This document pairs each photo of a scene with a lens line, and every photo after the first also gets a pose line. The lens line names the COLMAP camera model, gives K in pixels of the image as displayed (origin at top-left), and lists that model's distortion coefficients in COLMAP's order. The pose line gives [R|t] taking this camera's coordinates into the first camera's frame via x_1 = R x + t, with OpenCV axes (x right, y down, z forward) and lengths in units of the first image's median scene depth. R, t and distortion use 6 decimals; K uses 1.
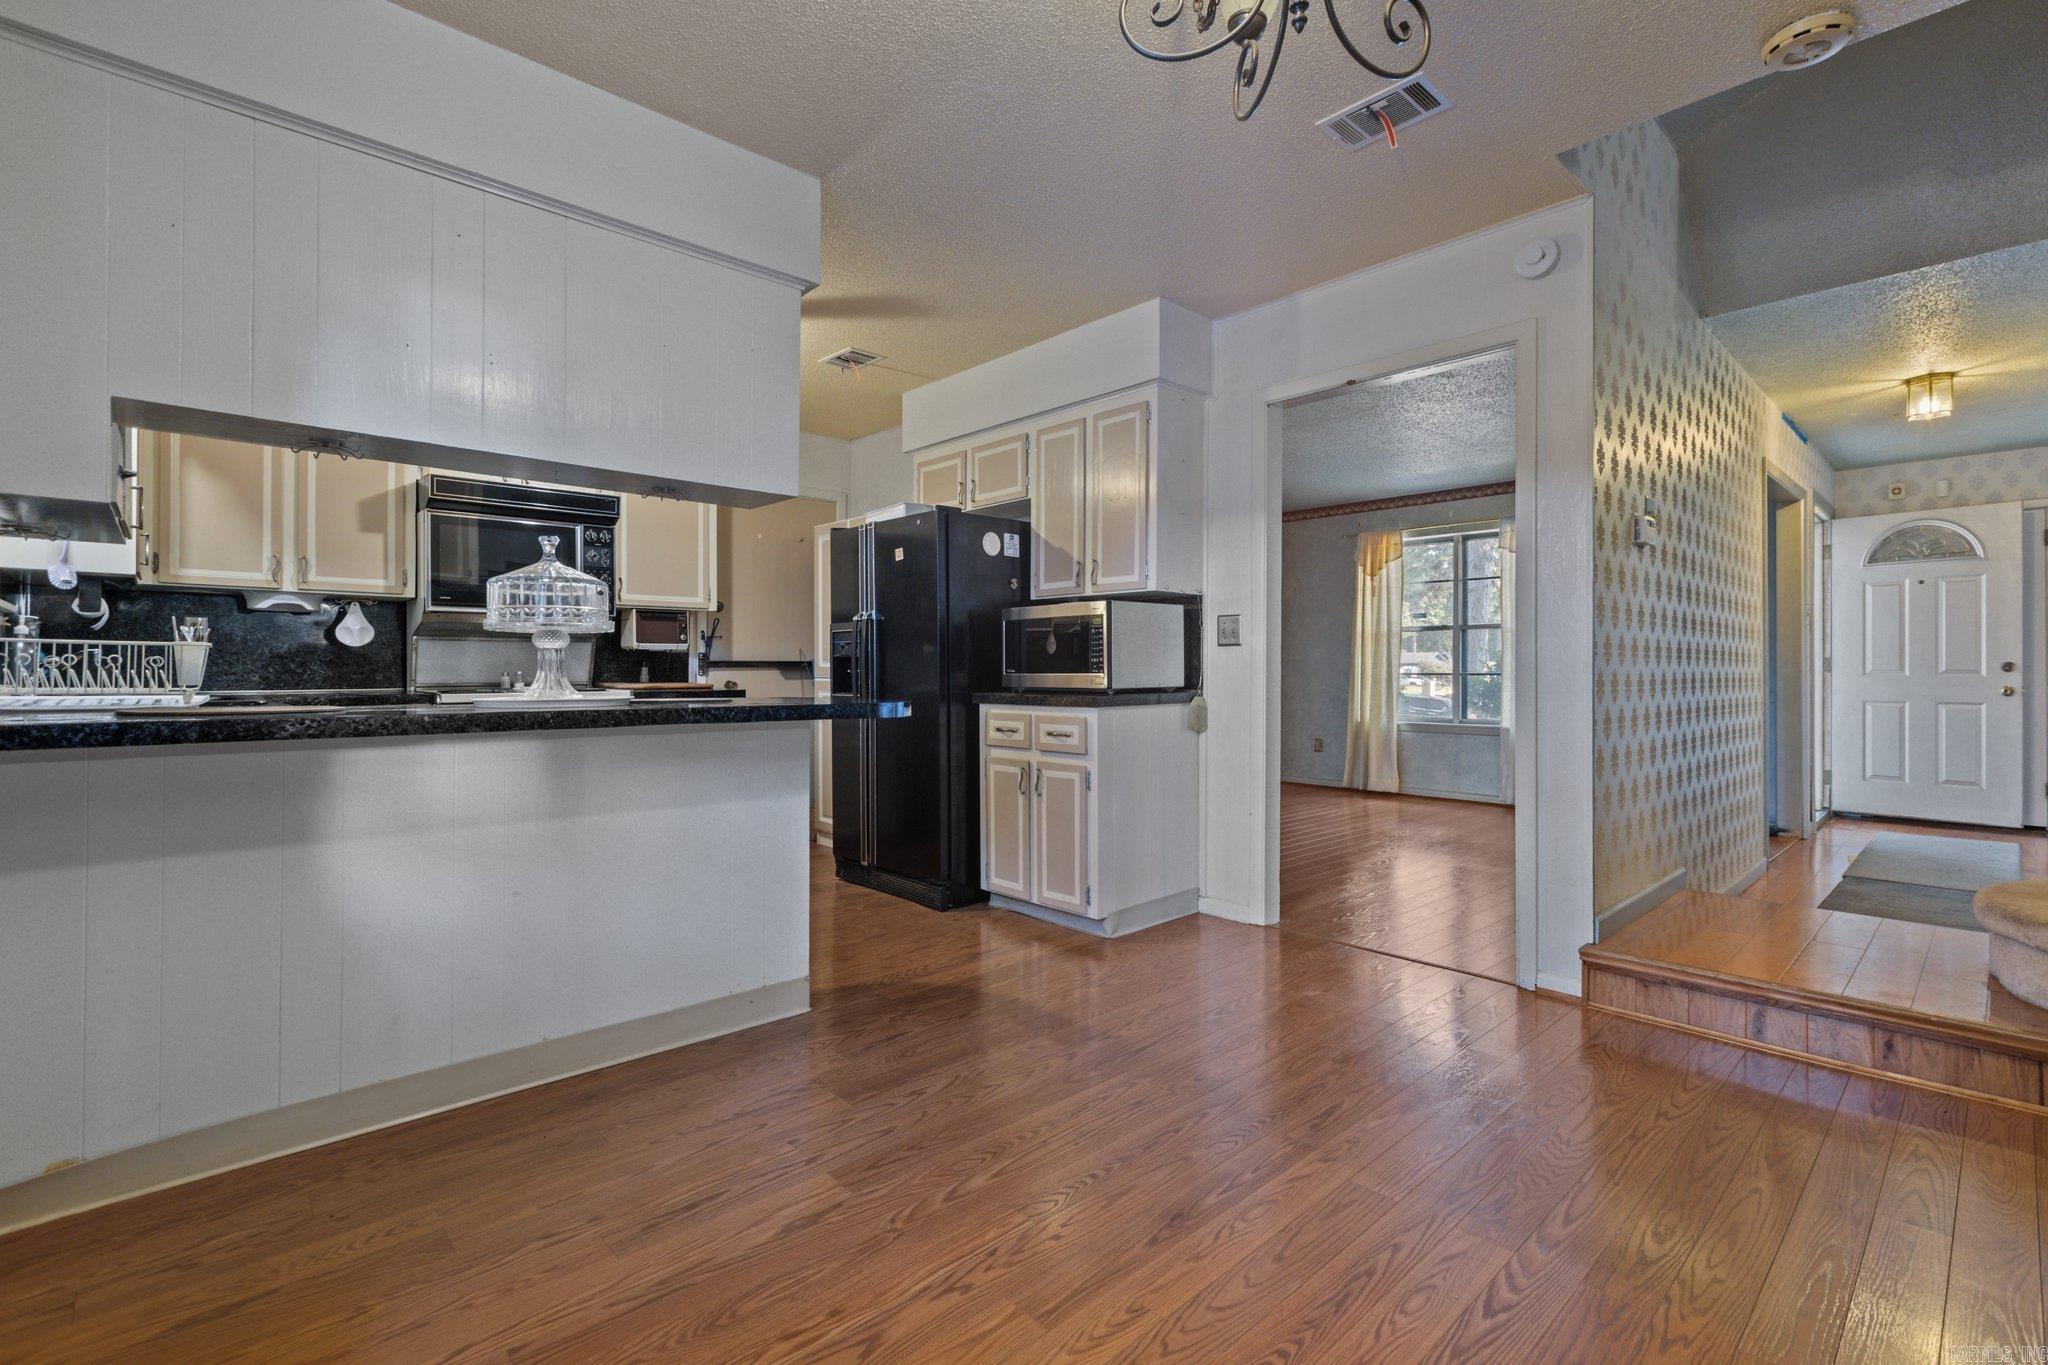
lens RADIAL K [[935.1, 0, 1028.6], [0, 935.1, 673.3], [0, 0, 1]] dist [0.005459, 0.000855]
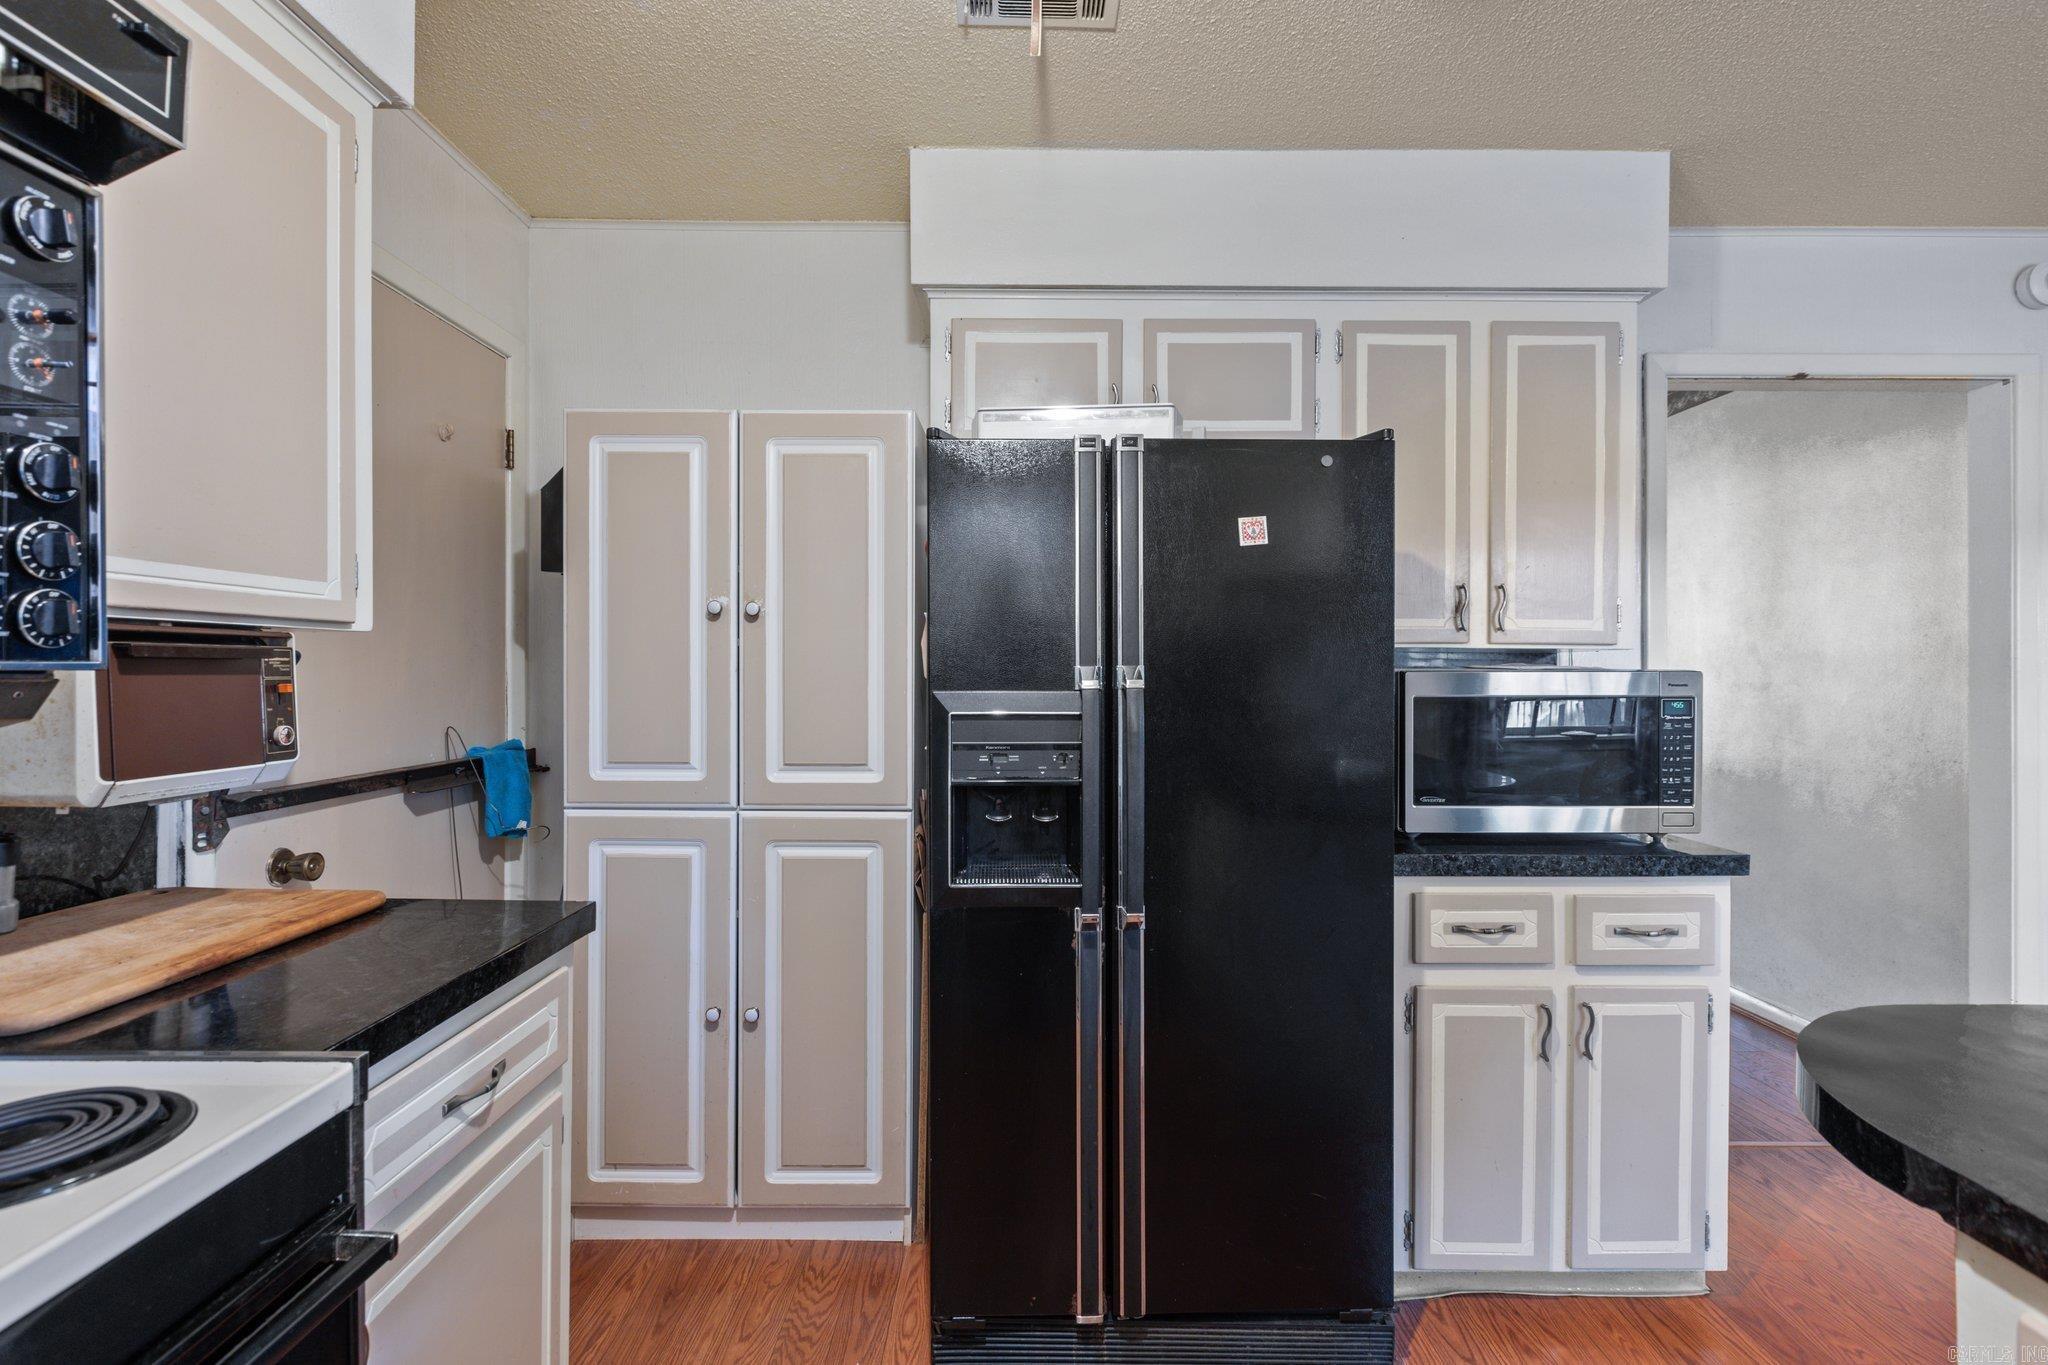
lens RADIAL K [[920.8, 0, 1024.0], [0, 920.8, 682.5], [0, 0, 1]] dist [0.001958, -0.000091]
pose [[0.673997, -0.003607, 0.738725, -0.523382], [-0.000004, 0.999988, 0.004887, -0.066943], [-0.738734, -0.003296, 0.673989, 0.845156]]
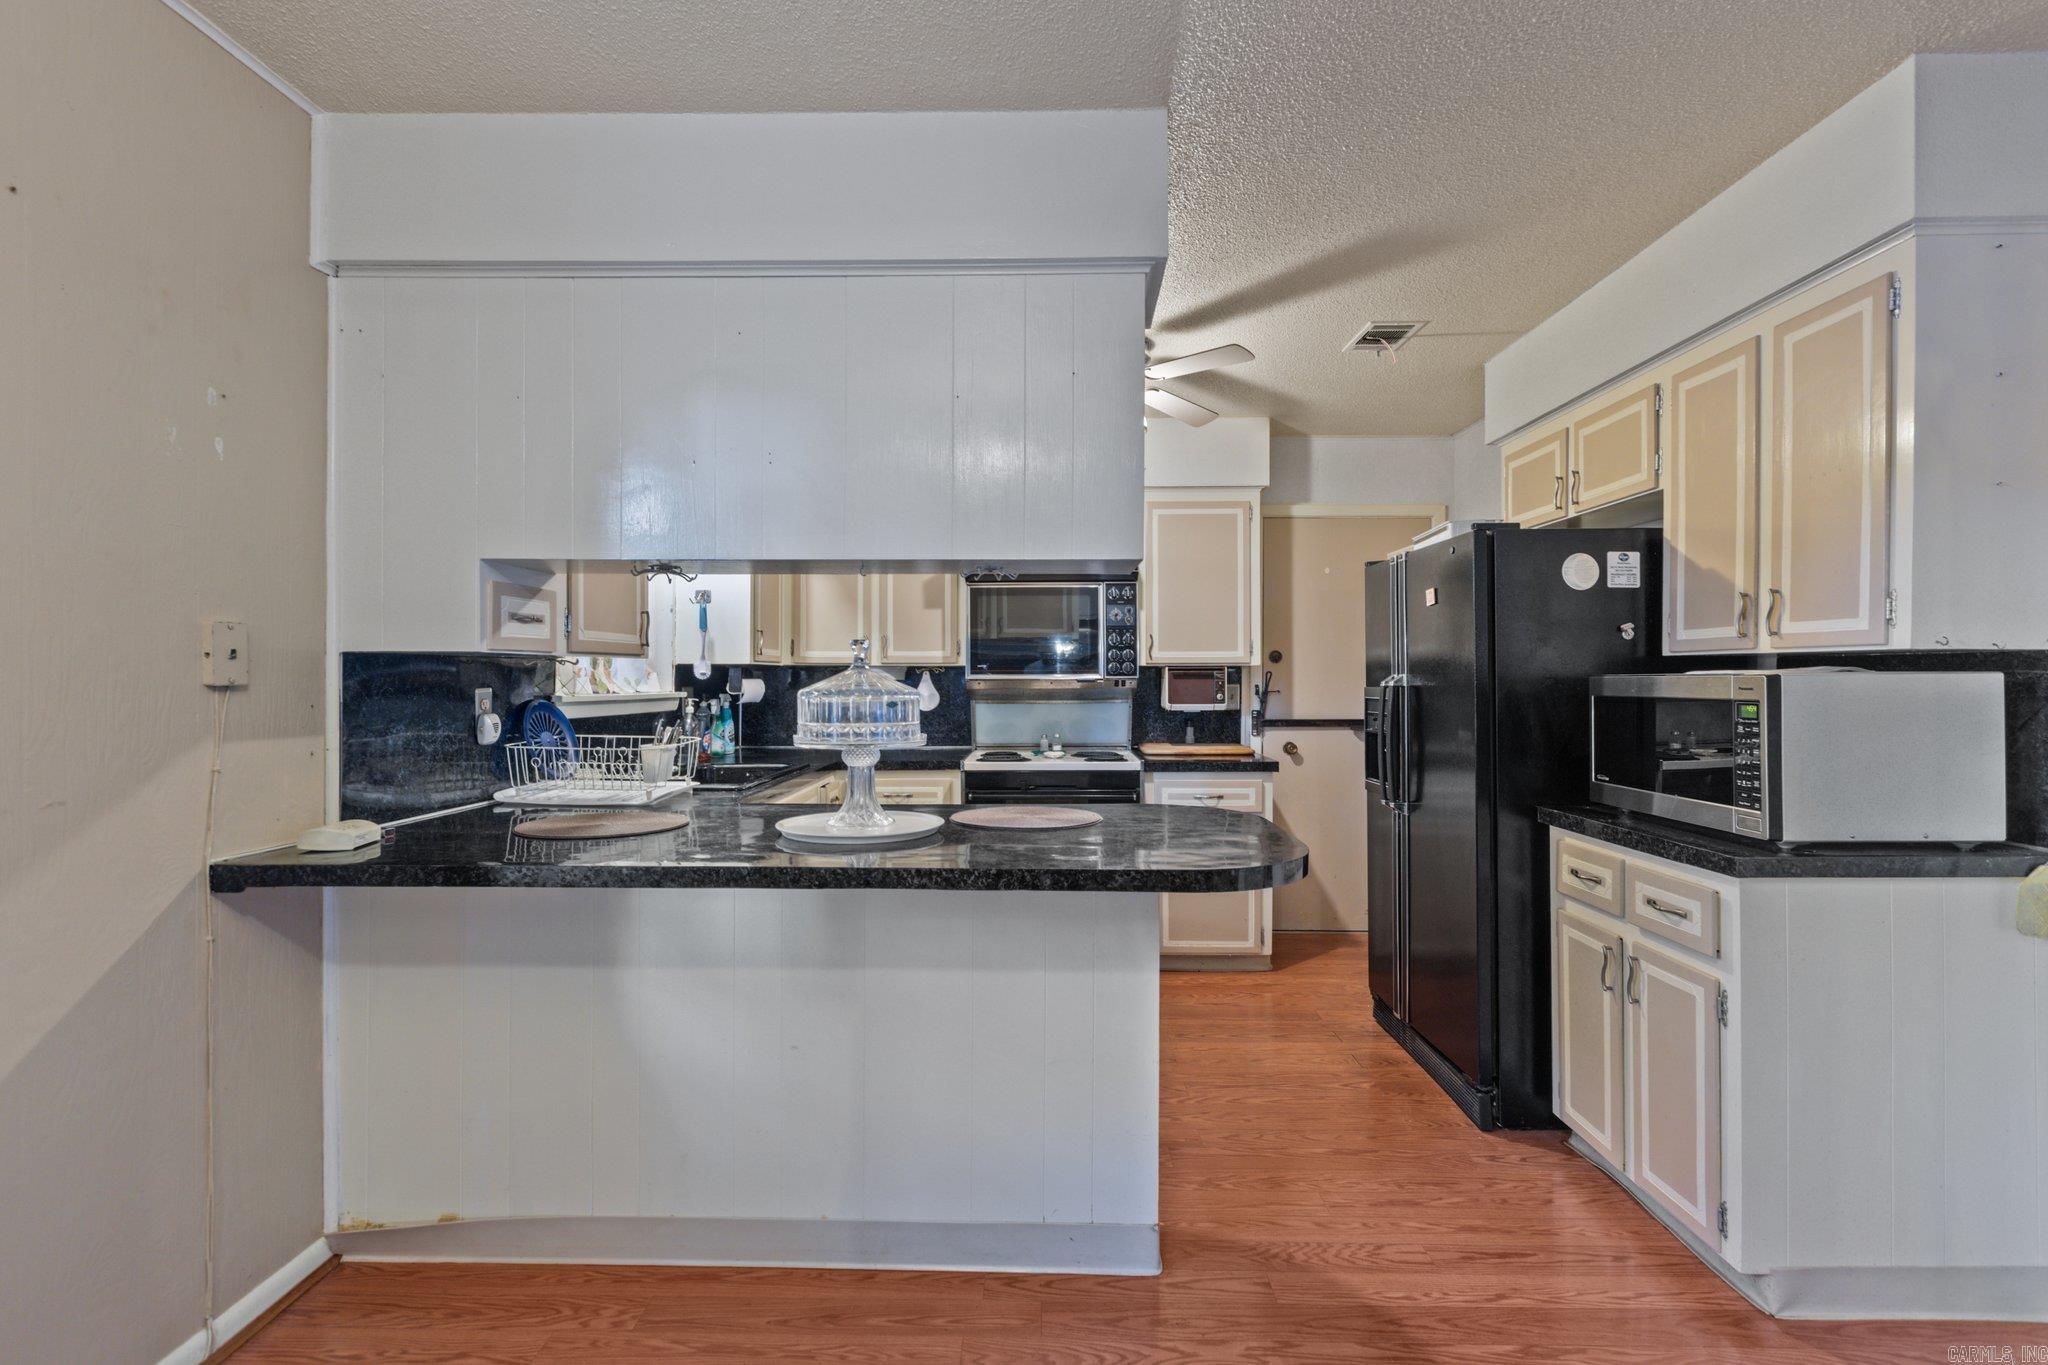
lens RADIAL K [[920.8, 0, 1024.0], [0, 920.8, 682.5], [0, 0, 1]] dist [0.001958, -0.000091]
pose [[0.719519, 0.002570, -0.694468, 0.129364], [-0.001140, 0.999996, 0.002518, -0.067339], [0.694472, -0.001020, 0.719519, 0.301495]]
